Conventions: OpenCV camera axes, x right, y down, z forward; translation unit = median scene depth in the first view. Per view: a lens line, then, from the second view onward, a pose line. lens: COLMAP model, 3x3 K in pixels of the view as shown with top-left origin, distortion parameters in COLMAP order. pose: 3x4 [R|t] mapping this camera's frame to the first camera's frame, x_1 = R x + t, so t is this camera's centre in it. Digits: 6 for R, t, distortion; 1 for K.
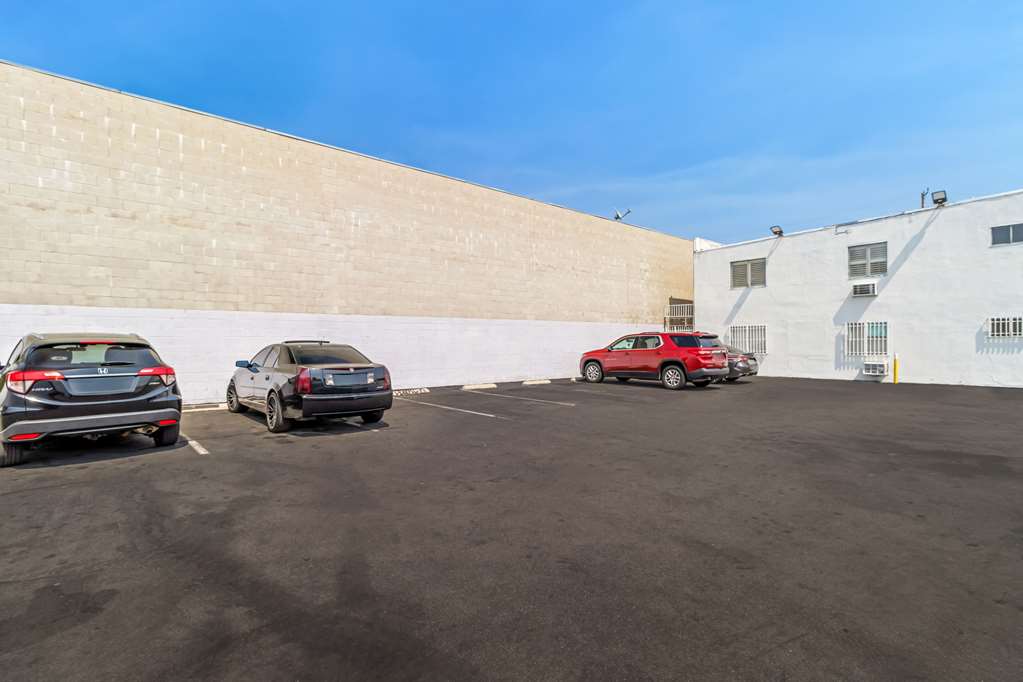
lens RADIAL K [[481.6, 0, 511.4], [0, 481.6, 342.7], [0, 0, 1]] dist [0.001582, 0.001477]
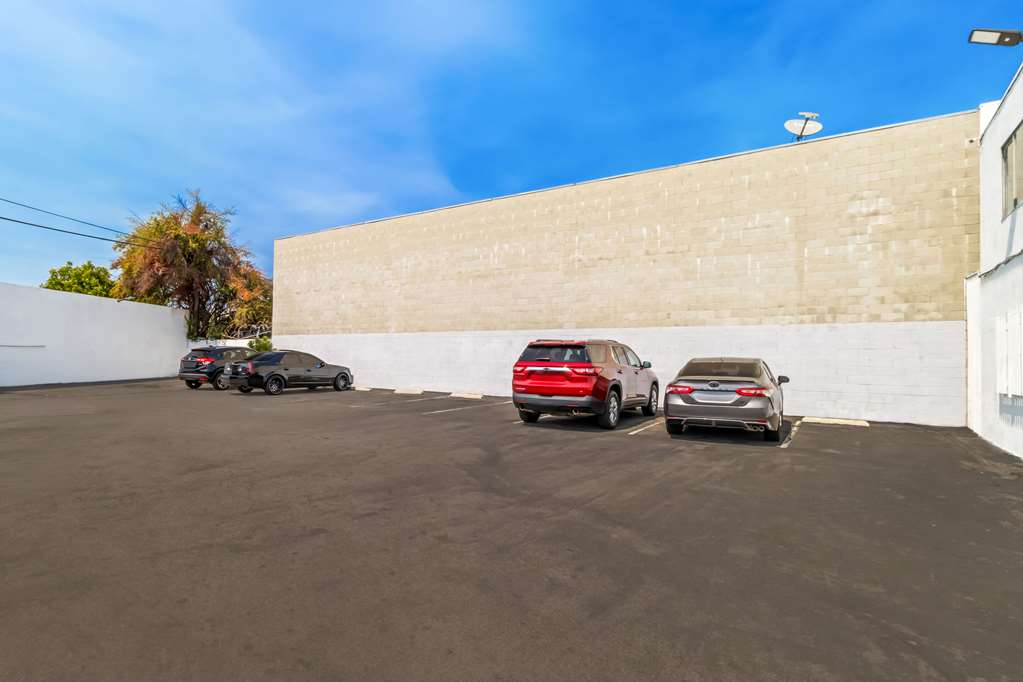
lens RADIAL K [[481.6, 0, 513.1], [0, 481.6, 341.8], [0, 0, 1]] dist [0.001582, 0.001477]
pose [[0.328981, -0.015095, -0.944216, 0.891137], [-0.011437, 0.999735, -0.019967, -0.006699], [0.944267, 0.017367, 0.328722, 0.701822]]
